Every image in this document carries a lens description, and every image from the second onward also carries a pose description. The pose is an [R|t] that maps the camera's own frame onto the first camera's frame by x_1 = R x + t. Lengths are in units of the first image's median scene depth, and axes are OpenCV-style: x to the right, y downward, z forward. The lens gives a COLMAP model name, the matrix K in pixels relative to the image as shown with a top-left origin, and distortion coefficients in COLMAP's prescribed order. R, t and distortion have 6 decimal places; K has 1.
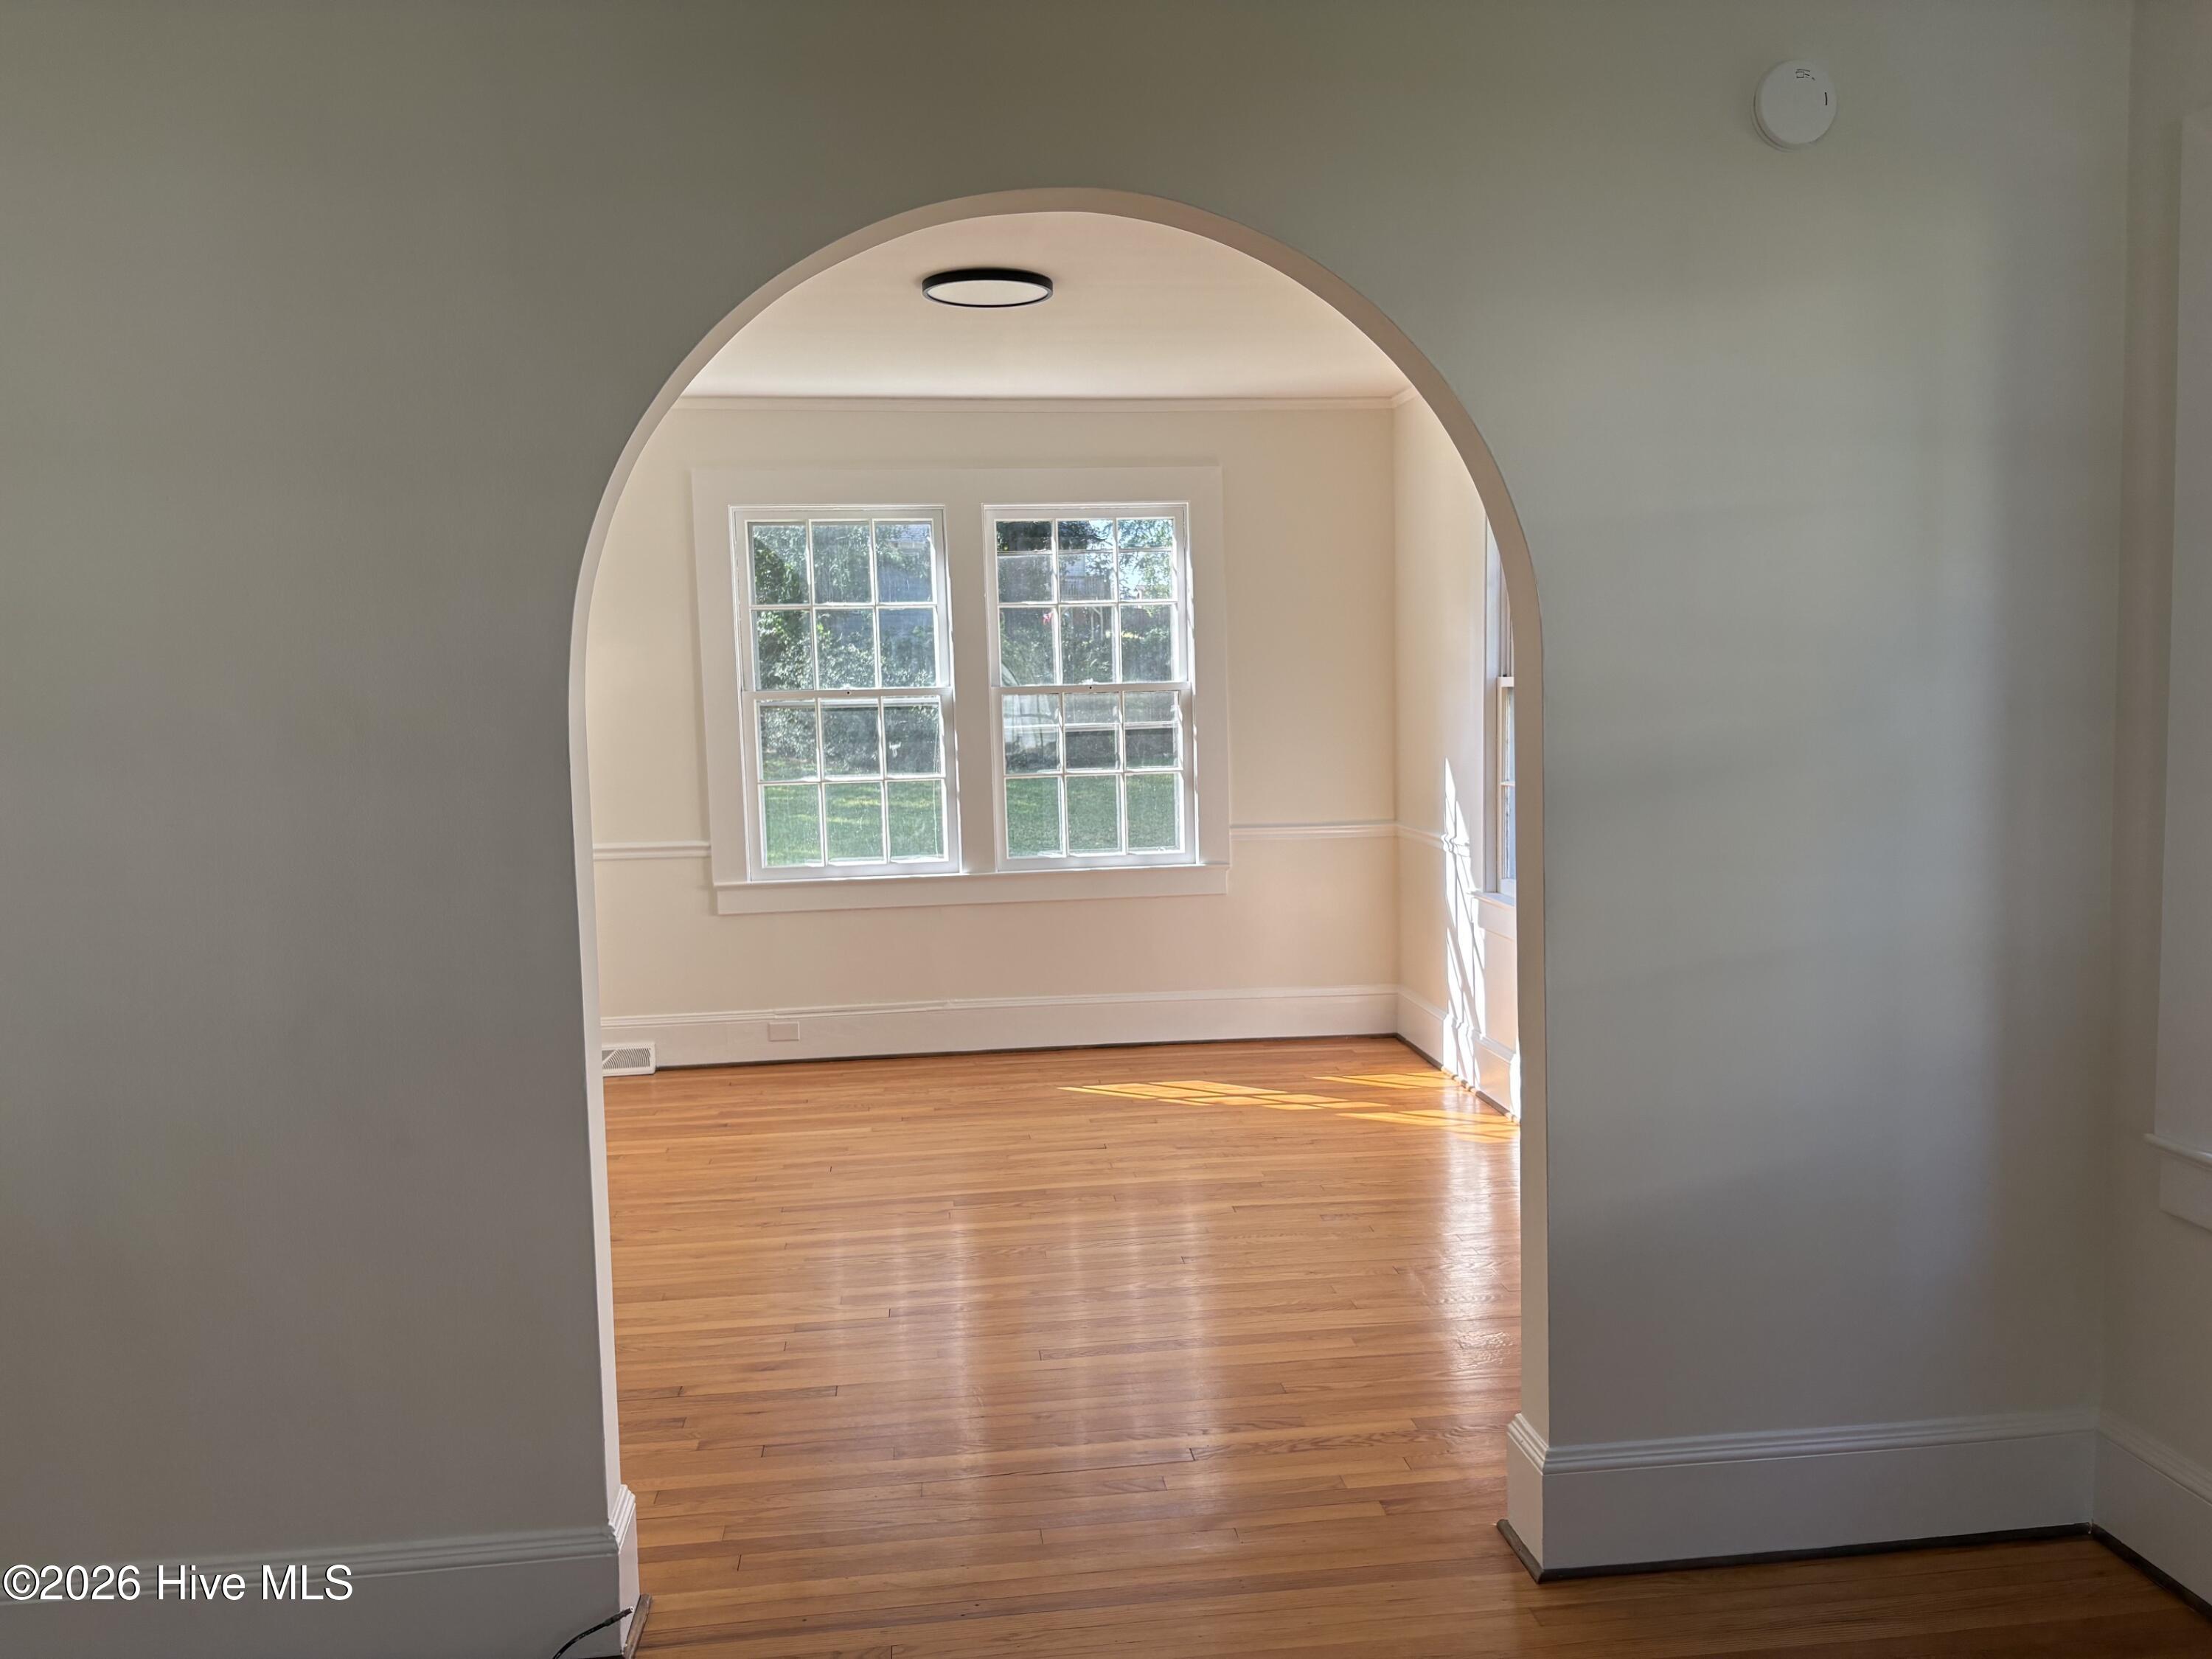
lens RADIAL K [[1791.1, 0, 1106.0], [0, 1791.1, 829.5], [0, 0, 1]] dist [0.049704, 0.001348]
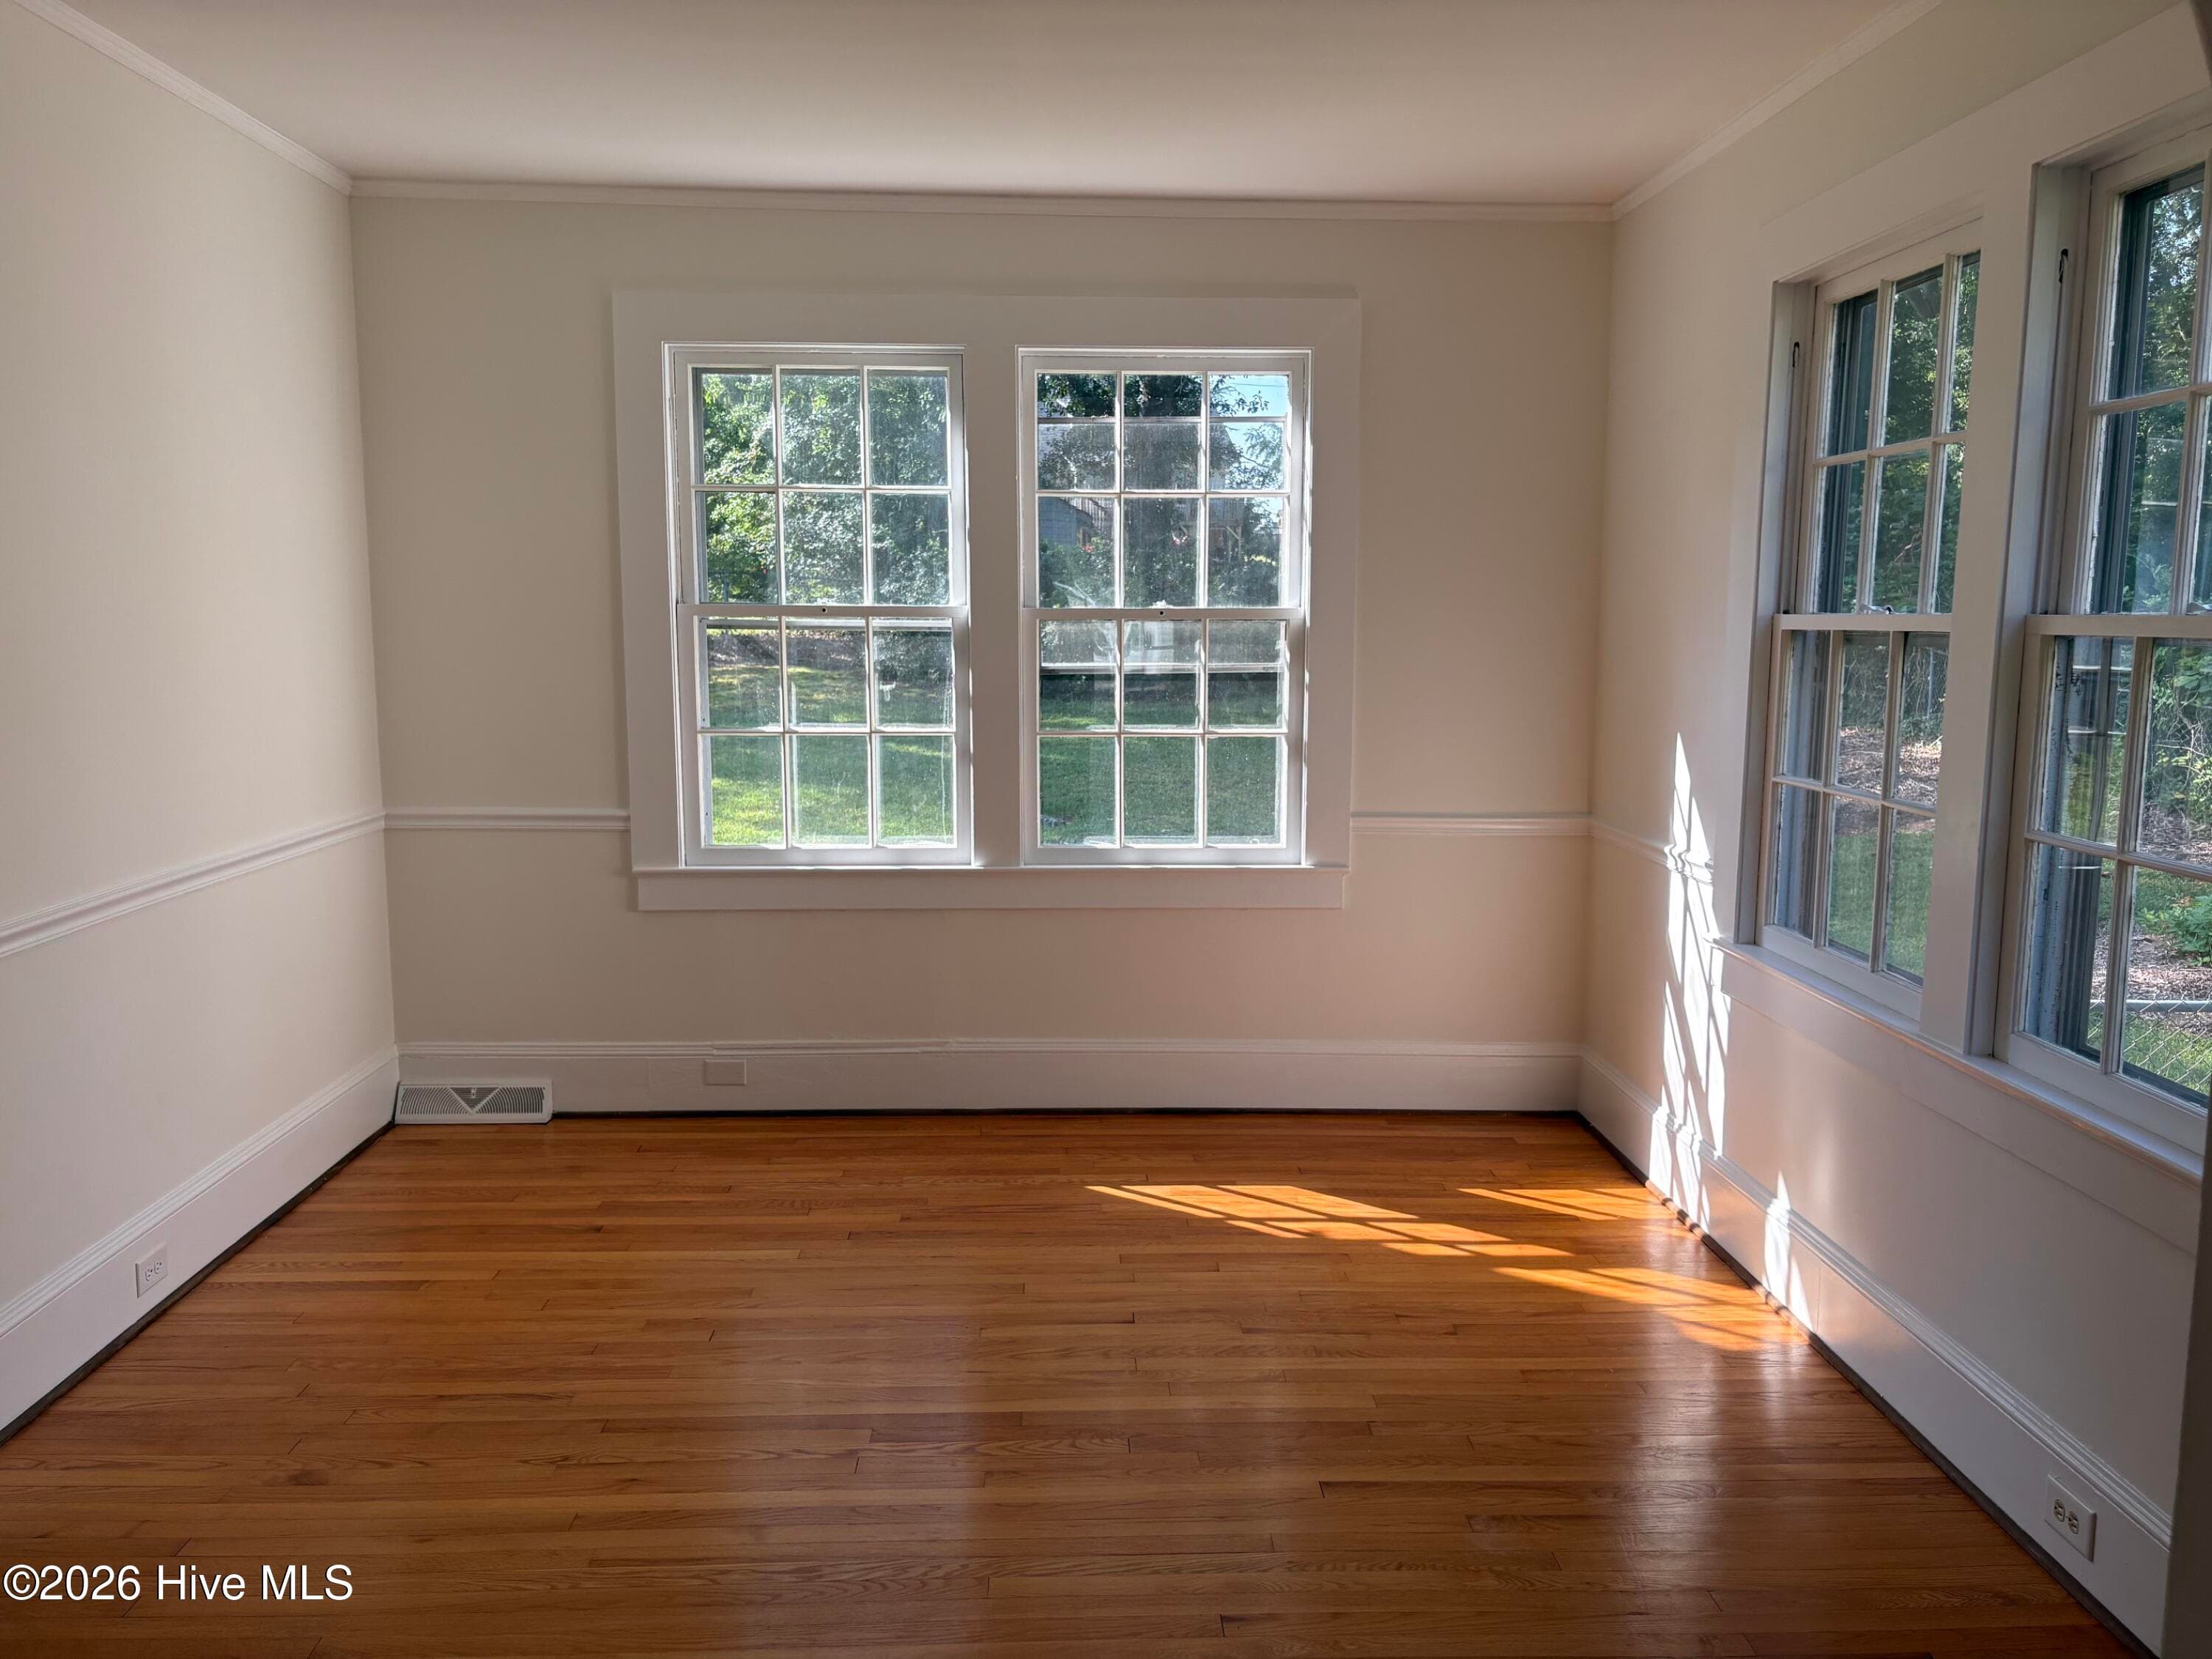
lens RADIAL K [[1703.3, 0, 1106.0], [0, 1703.3, 829.5], [0, 0, 1]] dist [0.103000, -0.435032]
pose [[0.996067, 0.038690, -0.079709, 0.027136], [-0.034962, 0.998252, 0.047648, -0.025196], [0.081414, -0.044673, 0.995679, 0.325043]]
